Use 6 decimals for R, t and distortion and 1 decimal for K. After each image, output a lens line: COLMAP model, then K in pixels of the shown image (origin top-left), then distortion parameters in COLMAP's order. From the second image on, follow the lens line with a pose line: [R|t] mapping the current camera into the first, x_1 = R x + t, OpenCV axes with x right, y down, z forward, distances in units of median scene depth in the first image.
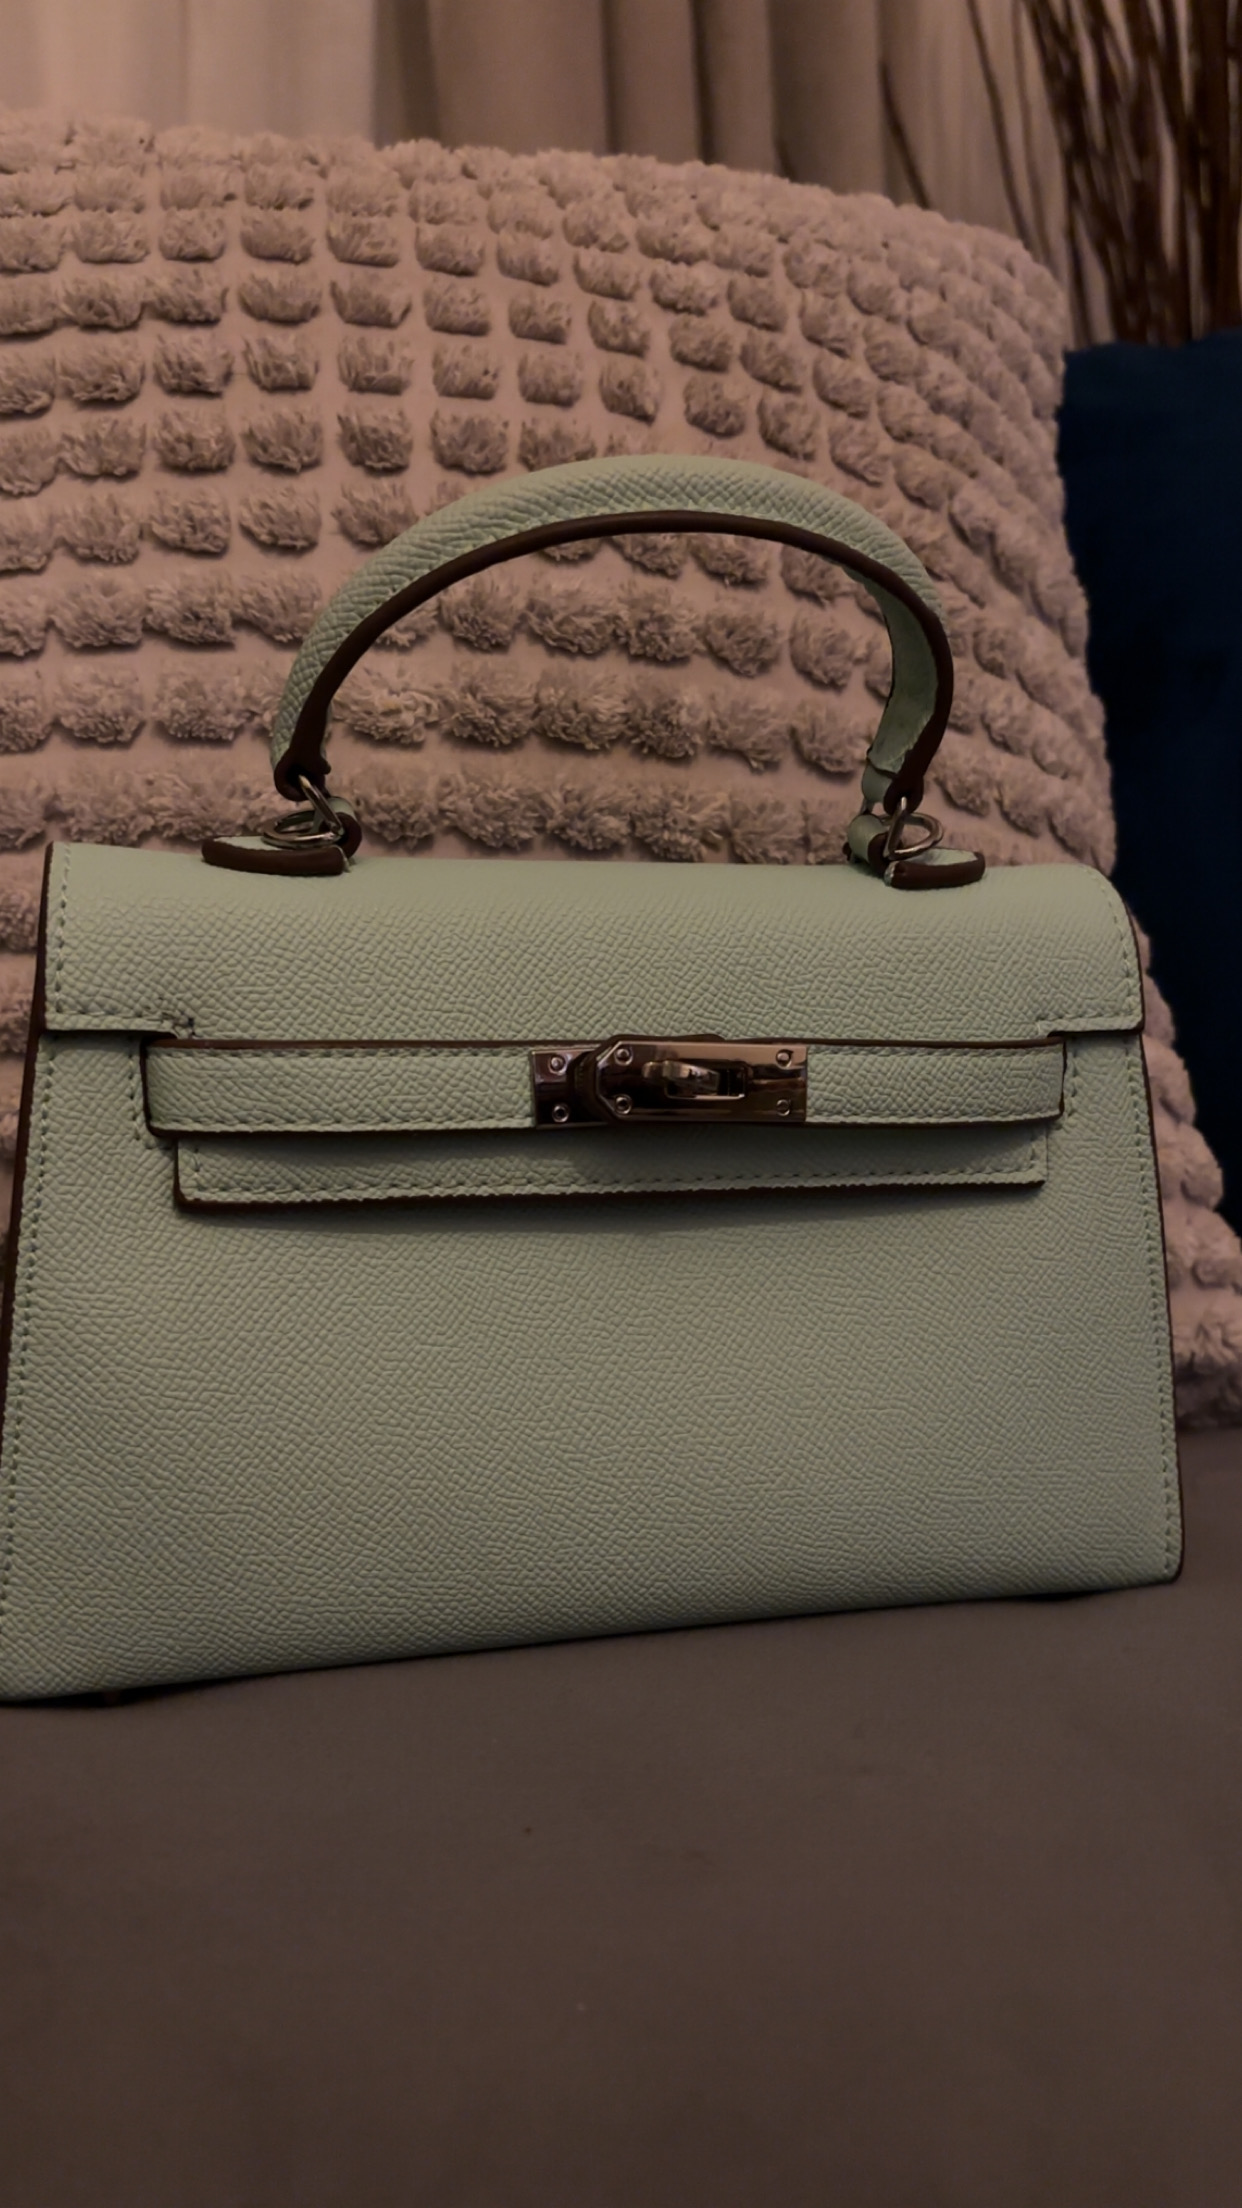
lens RADIAL K [[1778.4, 0, 612.2], [0, 1778.4, 1111.9], [0, 0, 1]] dist [-0.010843, 0.014835]
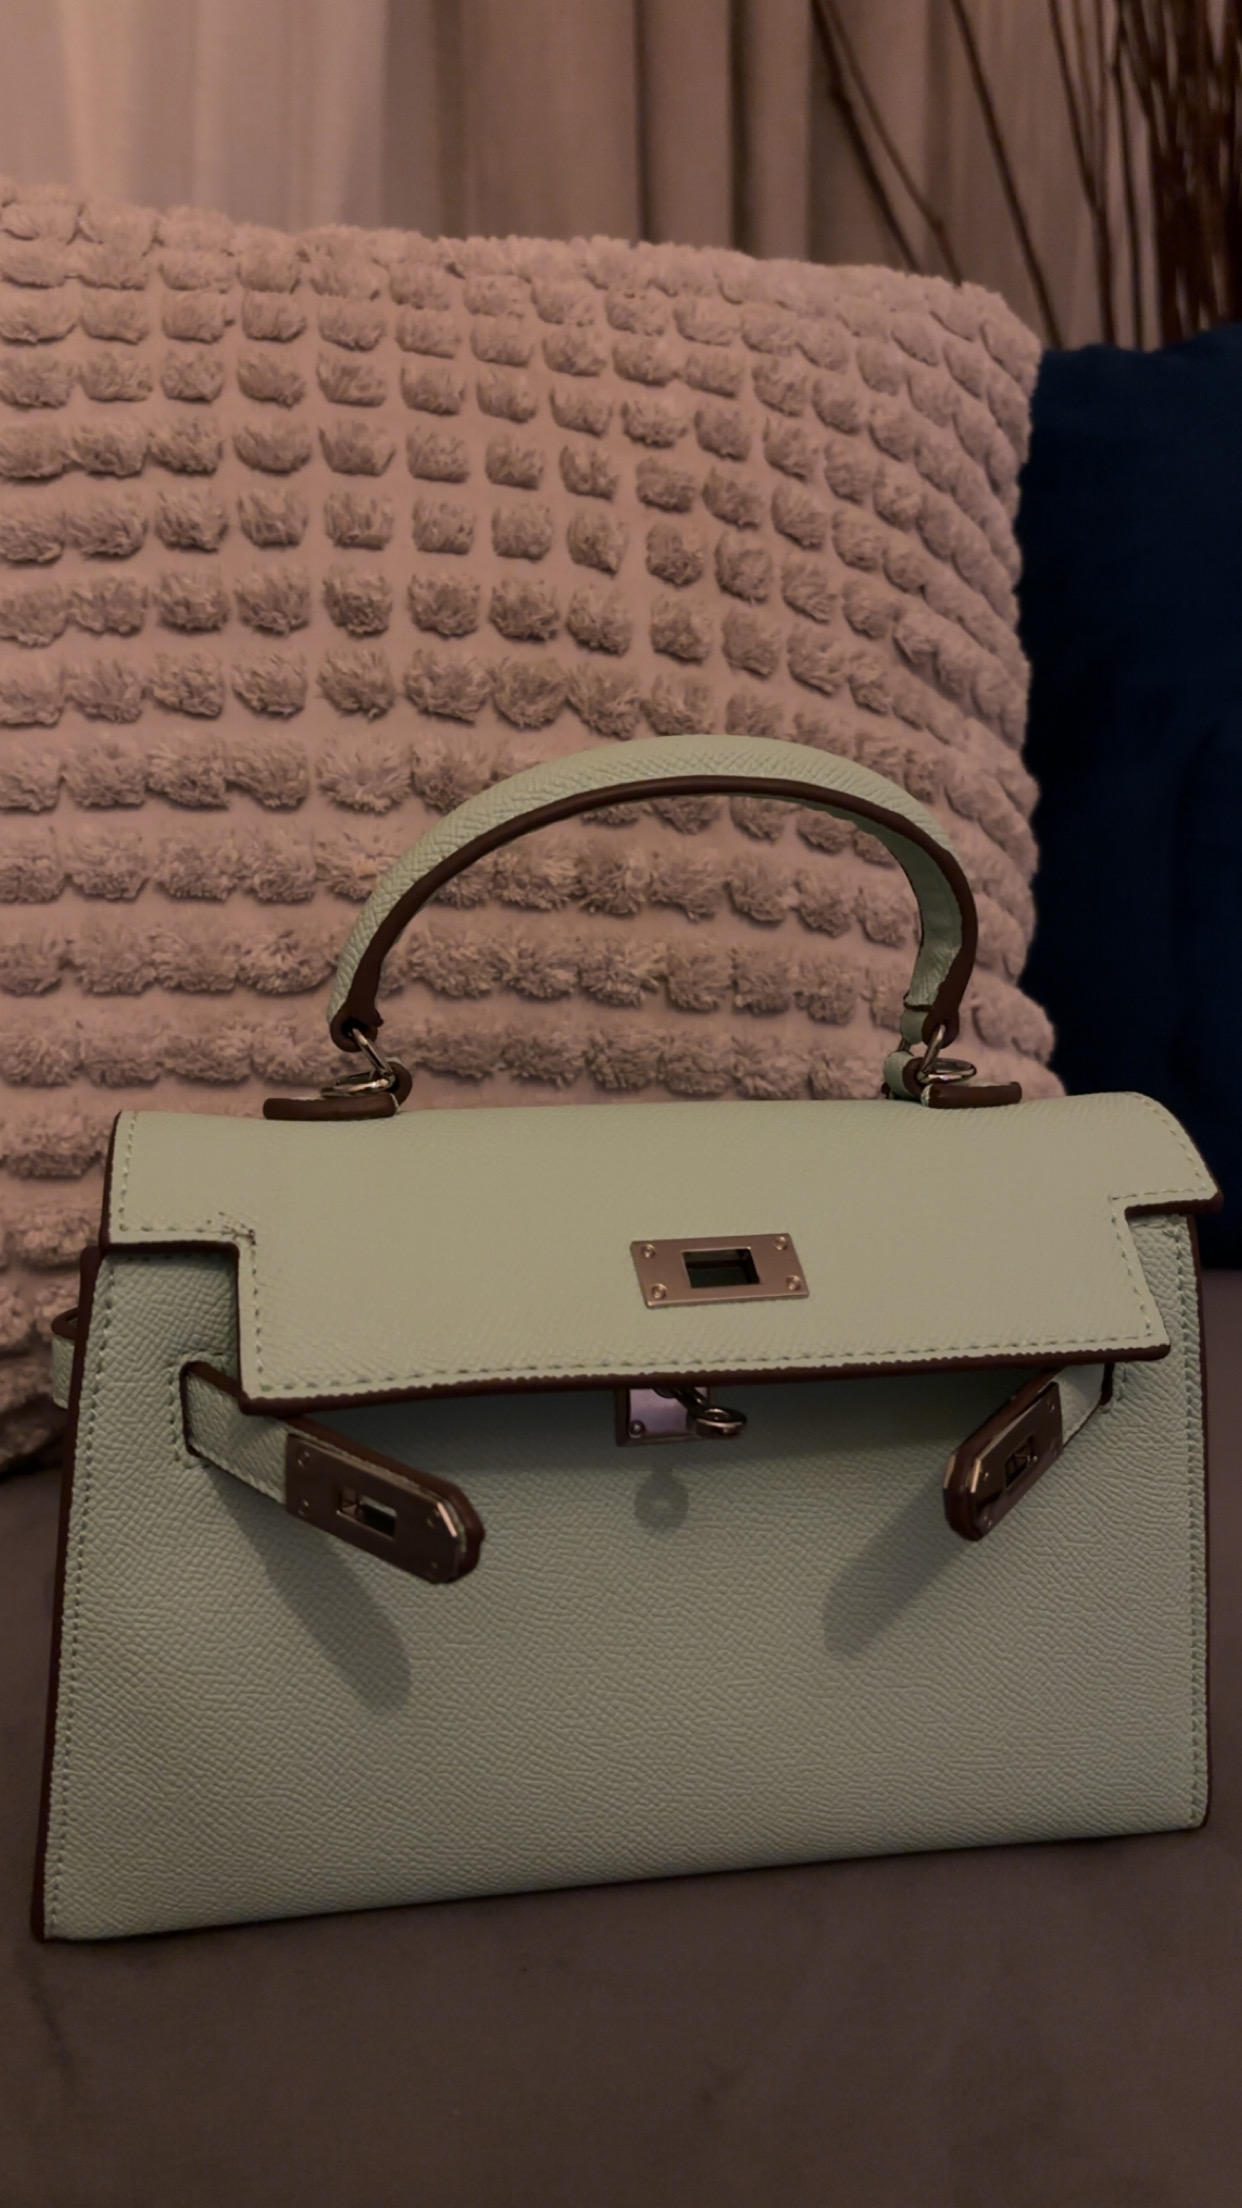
lens RADIAL K [[1778.4, 0, 615.0], [0, 1778.4, 1116.5], [0, 0, 1]] dist [-0.010843, 0.014835]
pose [[0.999383, 0.035059, -0.001934, 0.037737], [-0.034408, 0.988832, 0.145008, -0.227667], [0.006996, -0.144852, 0.989429, -0.125450]]
